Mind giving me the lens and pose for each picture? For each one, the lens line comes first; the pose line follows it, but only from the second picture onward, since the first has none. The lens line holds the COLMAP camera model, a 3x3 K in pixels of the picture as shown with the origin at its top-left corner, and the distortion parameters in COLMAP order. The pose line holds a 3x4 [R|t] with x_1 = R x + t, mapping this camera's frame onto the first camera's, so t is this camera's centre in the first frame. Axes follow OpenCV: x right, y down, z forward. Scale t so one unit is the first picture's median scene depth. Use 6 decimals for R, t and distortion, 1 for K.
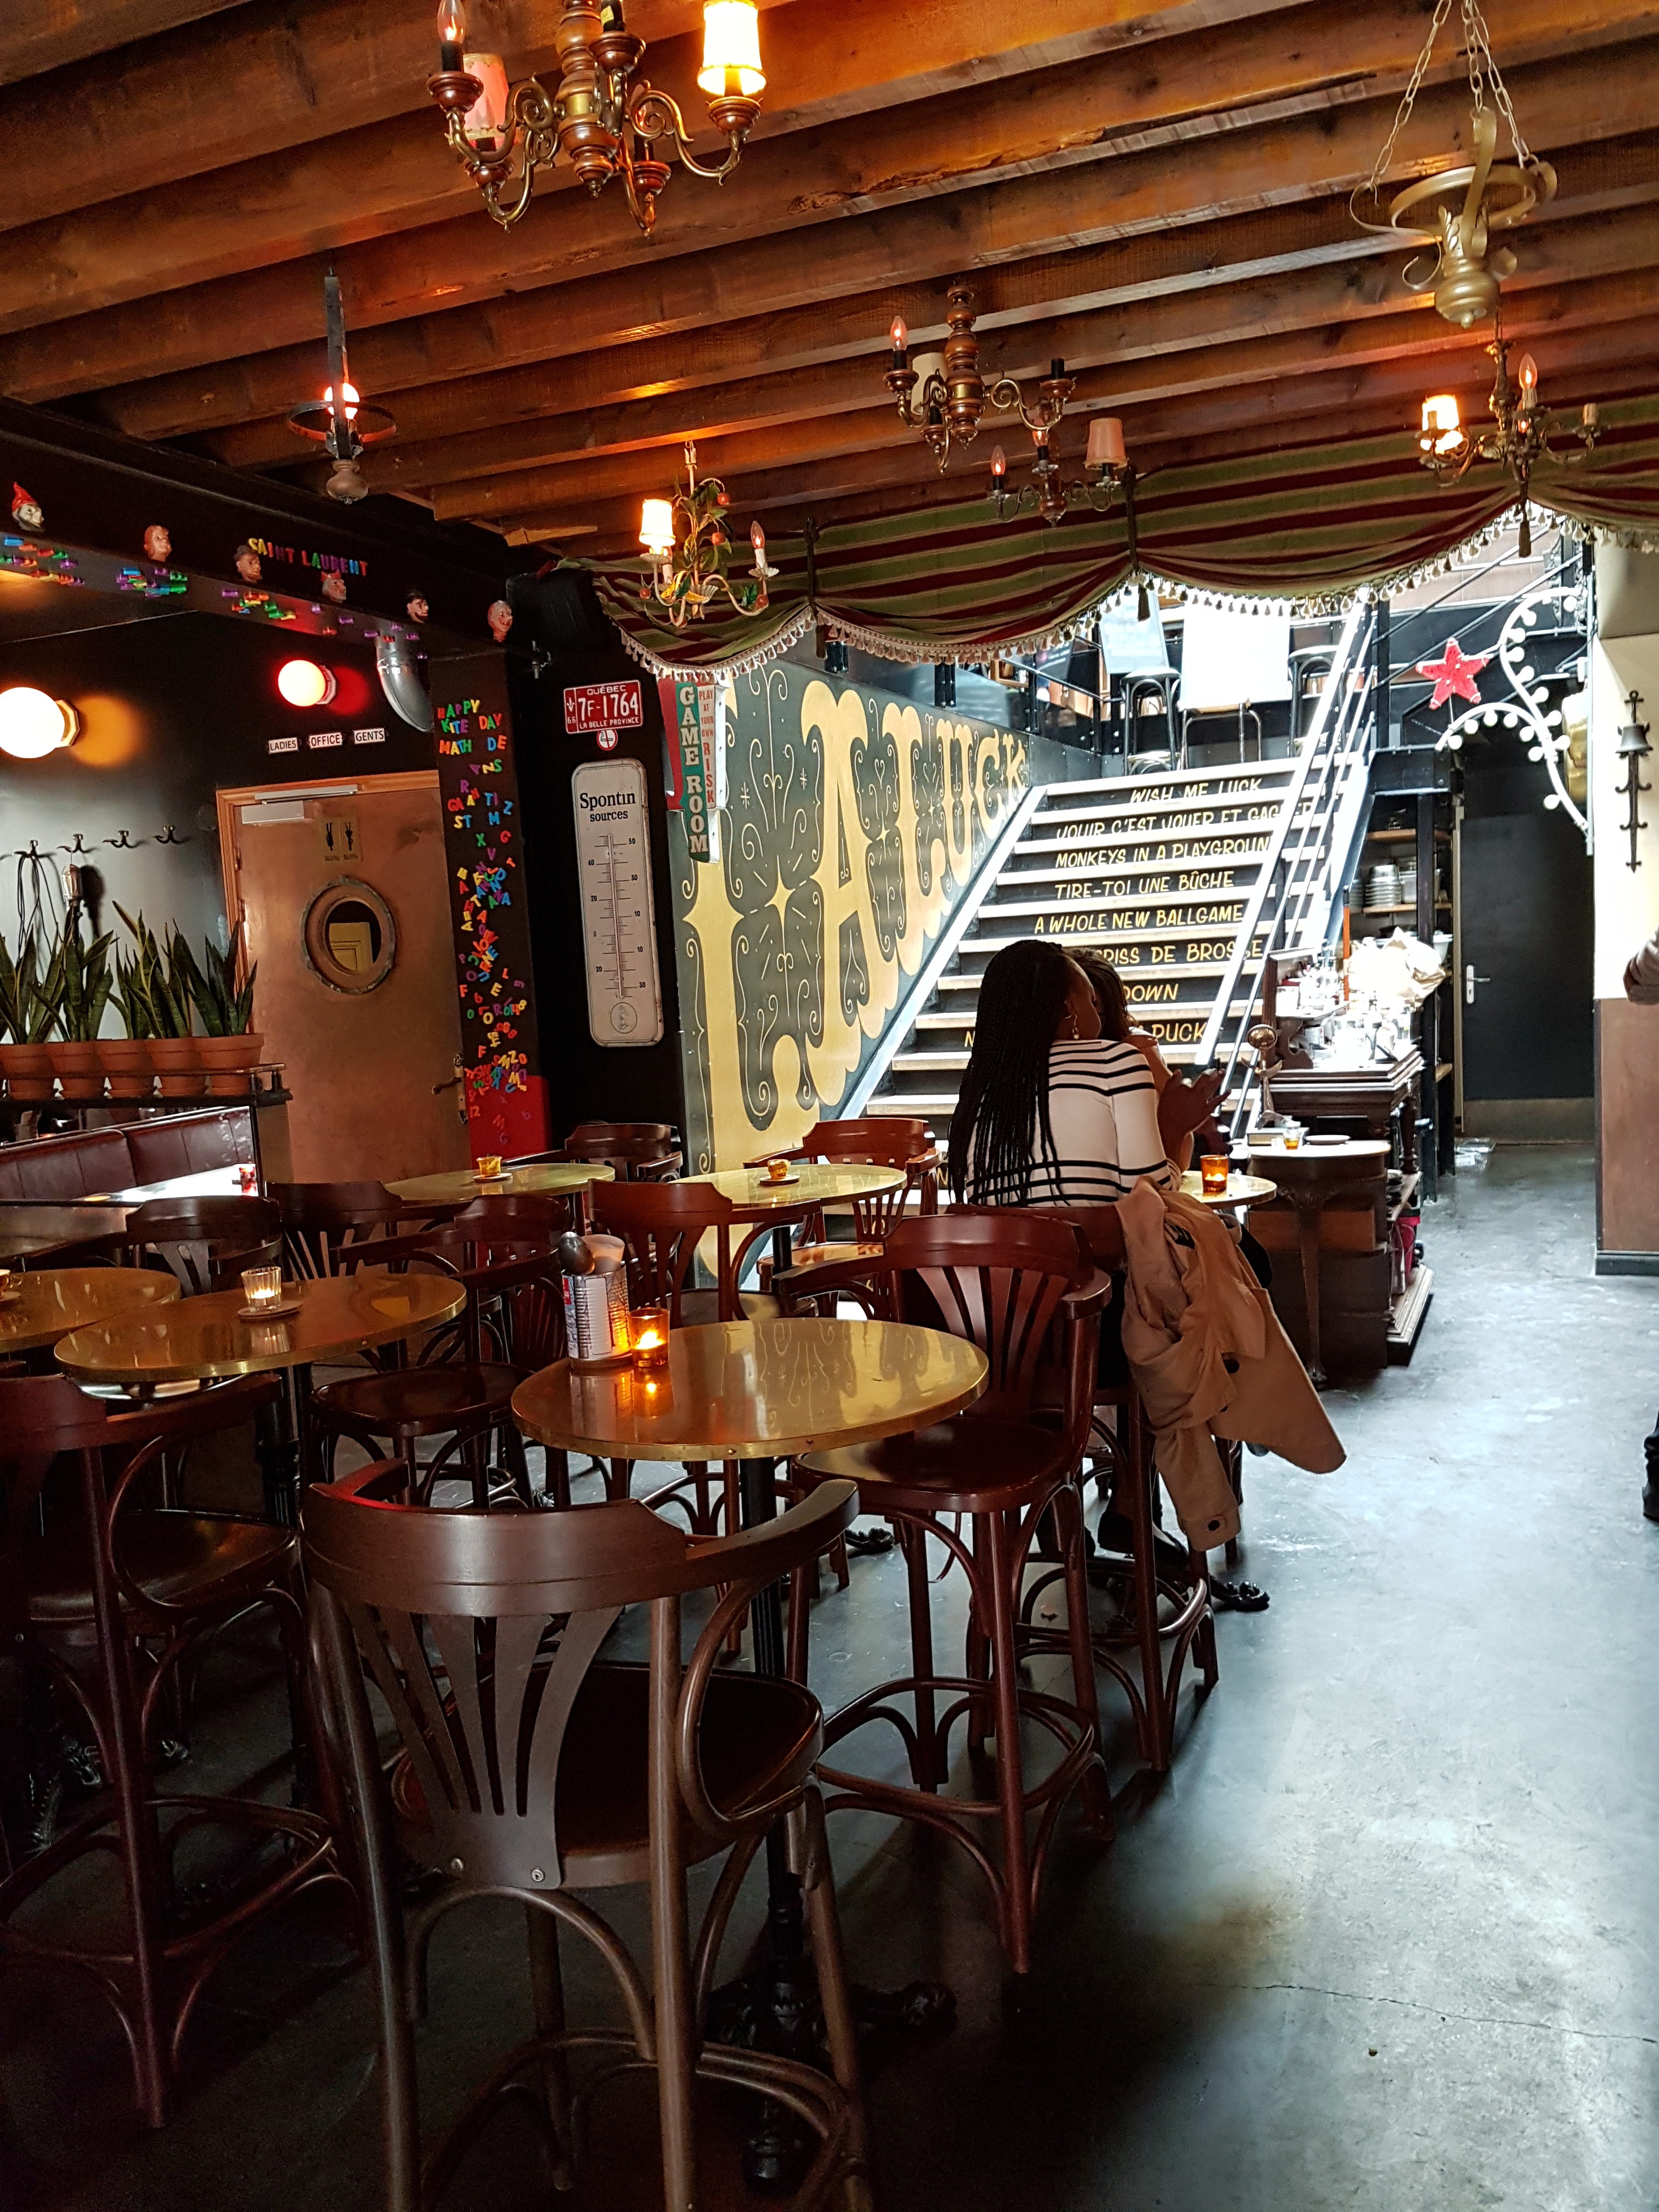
lens RADIAL K [[1680.0, 0, 825.5], [0, 1680.0, 1128.1], [0, 0, 1]] dist [0.173354, -0.321754]
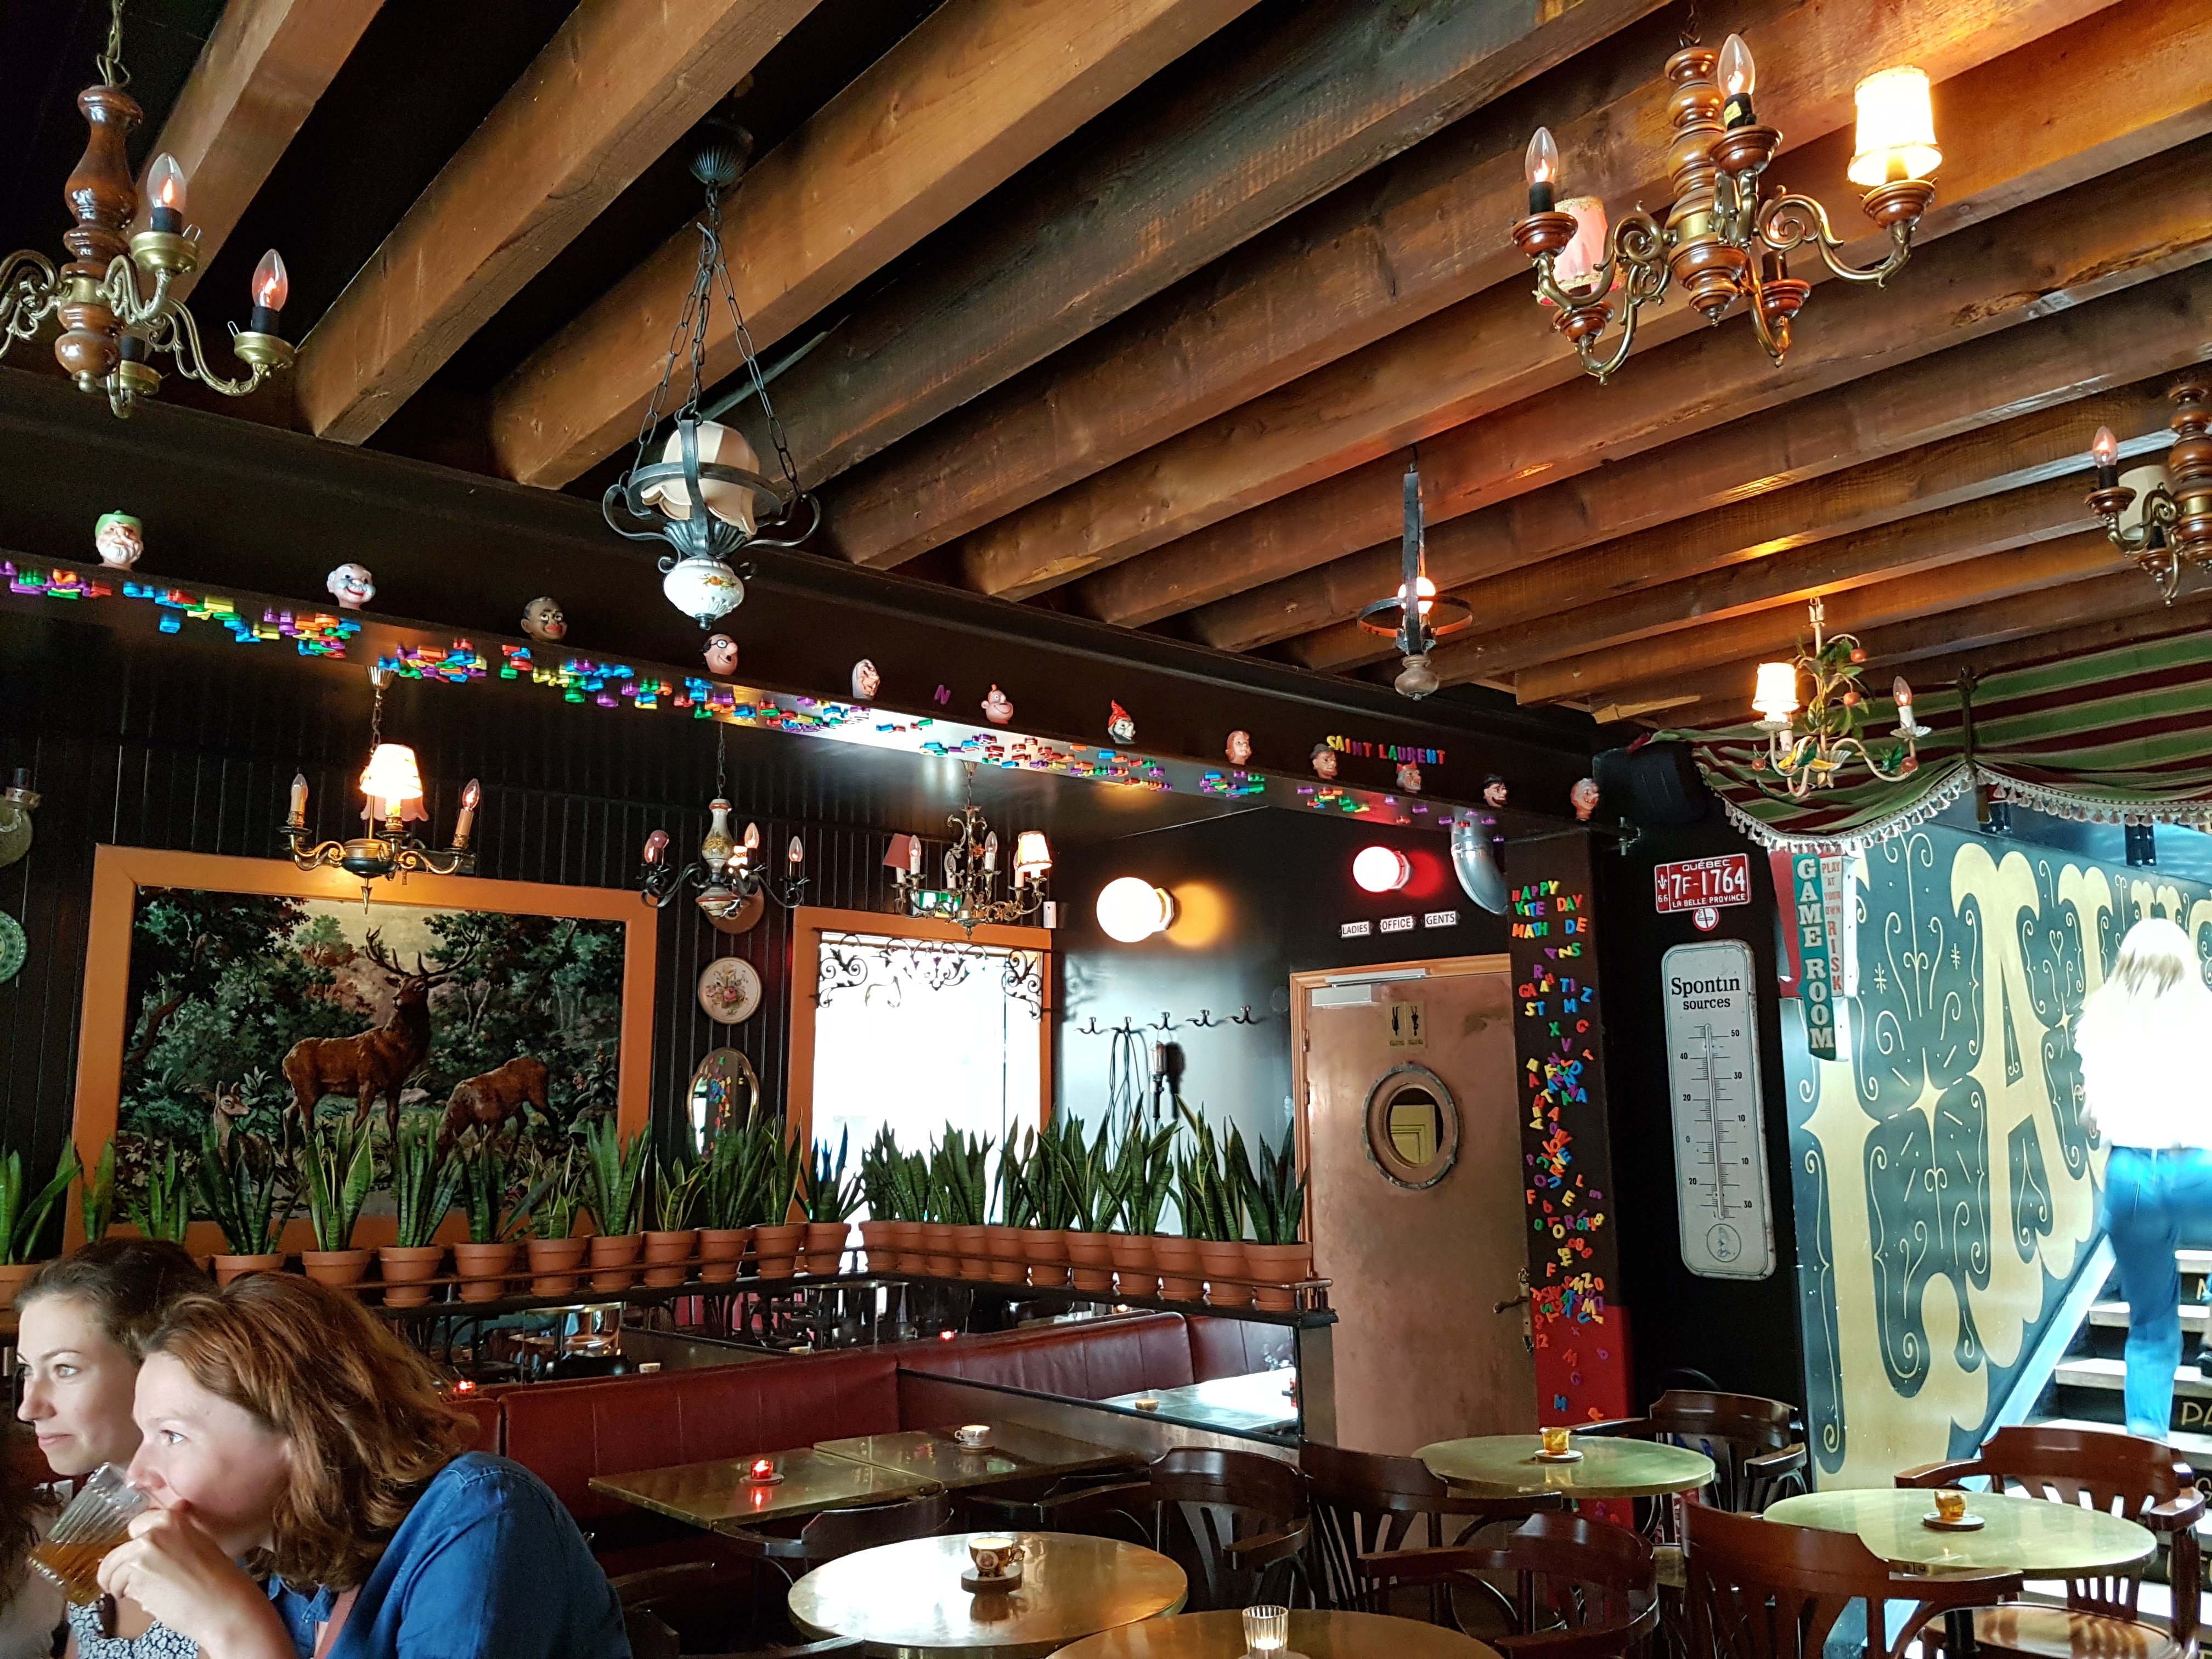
lens RADIAL K [[1680.0, 0, 1108.6], [0, 1680.0, 887.8], [0, 0, 1]] dist [0.173354, -0.321754]
pose [[0.896865, -0.019490, -0.441875, -0.017530], [-0.081323, 0.974731, -0.208052, -0.041622], [0.434765, 0.222529, 0.872617, 0.104631]]
